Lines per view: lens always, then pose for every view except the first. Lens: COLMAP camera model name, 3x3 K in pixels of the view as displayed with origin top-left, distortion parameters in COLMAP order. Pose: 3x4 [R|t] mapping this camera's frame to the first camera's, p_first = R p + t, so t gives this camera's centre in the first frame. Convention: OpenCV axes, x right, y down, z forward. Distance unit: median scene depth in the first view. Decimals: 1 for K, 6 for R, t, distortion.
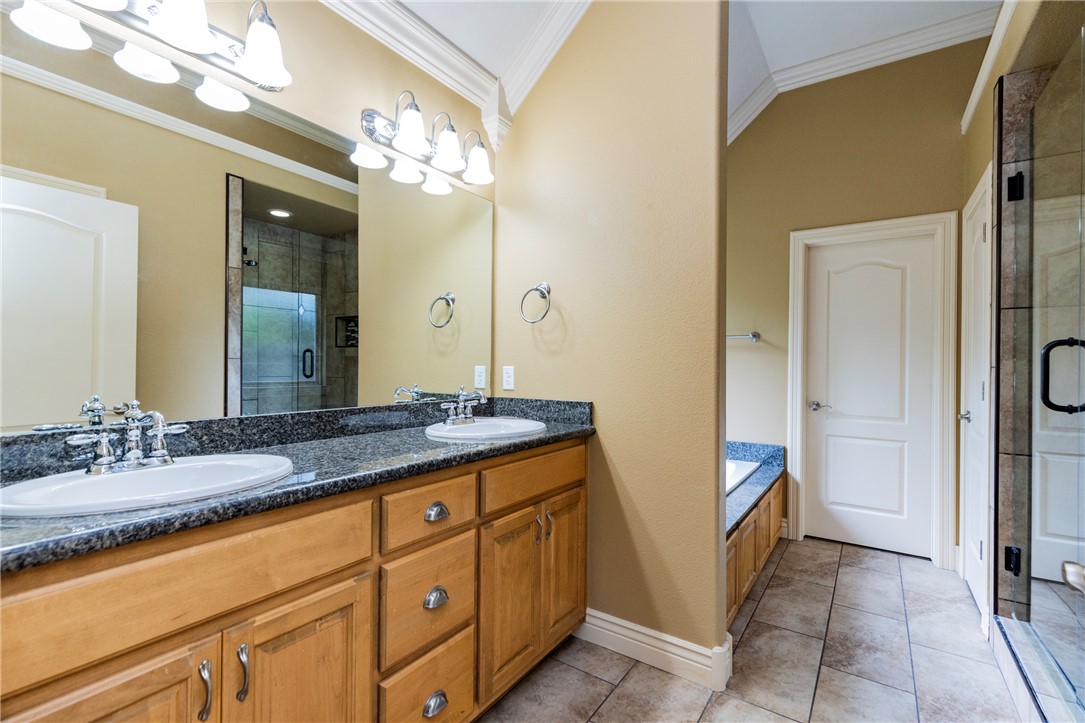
lens RADIAL K [[494.6, 0, 541.8], [0, 494.6, 363.6], [0, 0, 1]] dist [0.007087, -0.003083]
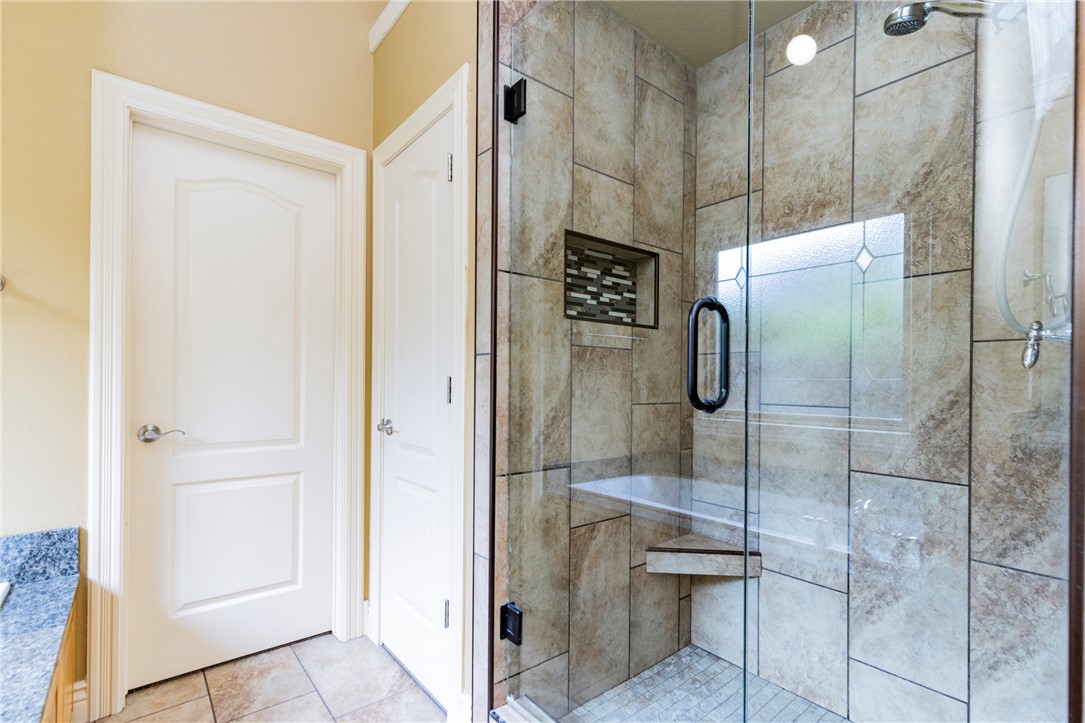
lens RADIAL K [[494.6, 0, 538.2], [0, 494.6, 380.6], [0, 0, 1]] dist [0.007087, -0.003083]
pose [[0.281544, -0.007182, 0.959521, 0.182496], [-0.002735, 0.999962, 0.008287, 0.026539], [-0.959544, -0.004958, 0.281514, 0.505048]]
